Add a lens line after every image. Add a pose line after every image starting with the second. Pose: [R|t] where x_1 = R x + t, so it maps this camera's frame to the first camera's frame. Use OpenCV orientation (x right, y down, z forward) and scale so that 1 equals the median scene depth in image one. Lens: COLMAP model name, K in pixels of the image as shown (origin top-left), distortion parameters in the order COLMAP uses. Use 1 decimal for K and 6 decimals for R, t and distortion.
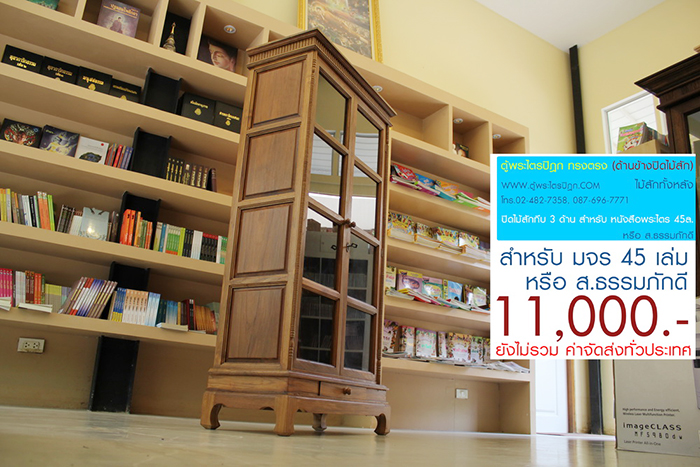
lens RADIAL K [[588.6, 0, 350.0], [0, 588.6, 233.5], [0, 0, 1]] dist [-0.165659, 0.140434]
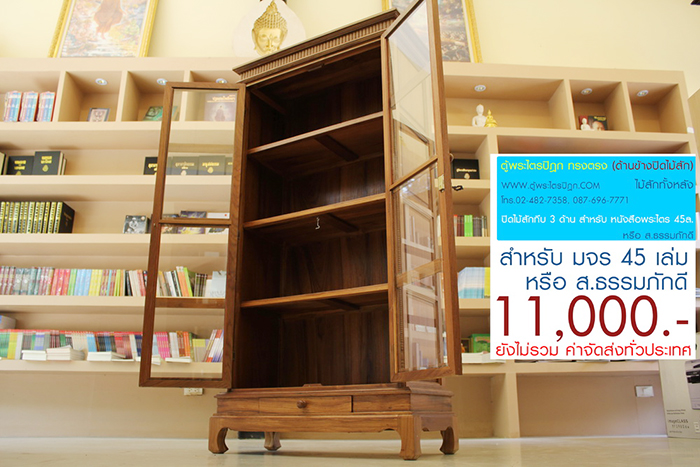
lens RADIAL K [[583.3, 0, 345.3], [0, 583.3, 241.0], [0, 0, 1]] dist [-0.149392, 0.122437]
pose [[0.860630, -0.201779, -0.467548, 0.354586], [0.198496, 0.978449, -0.056891, 0.015801], [0.468952, -0.043844, 0.882135, 0.055710]]
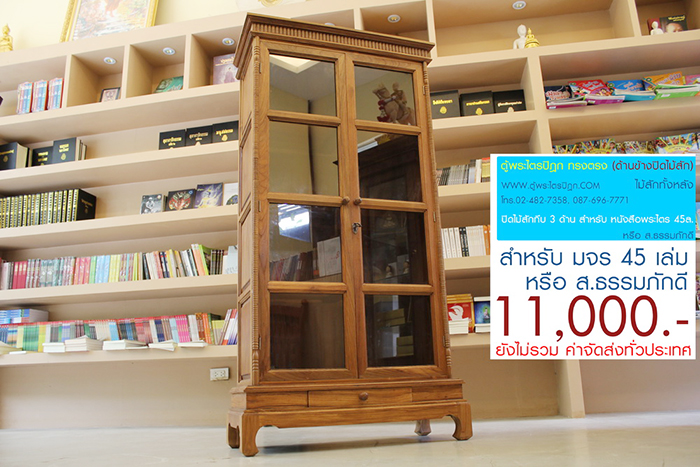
lens RADIAL K [[583.3, 0, 345.3], [0, 583.3, 241.0], [0, 0, 1]] dist [-0.149392, 0.122437]
pose [[0.731193, -0.246385, -0.636122, 0.415713], [0.274182, 0.960006, -0.056674, 0.069336], [0.624644, -0.132974, 0.769505, 0.271354]]
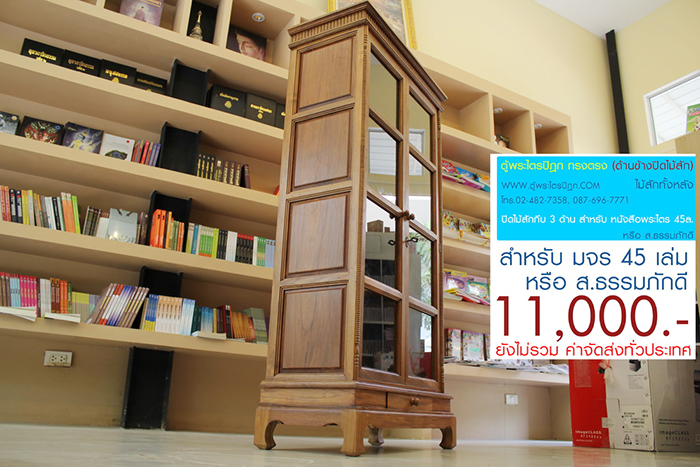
lens RADIAL K [[593.5, 0, 350.0], [0, 593.5, 233.5], [0, 0, 1]] dist [-0.171221, 0.153989]
pose [[0.999287, -0.026238, -0.027157, -0.052317], [0.026029, 0.999629, -0.008006, 0.012215], [0.027357, 0.007294, 0.999599, 0.070810]]
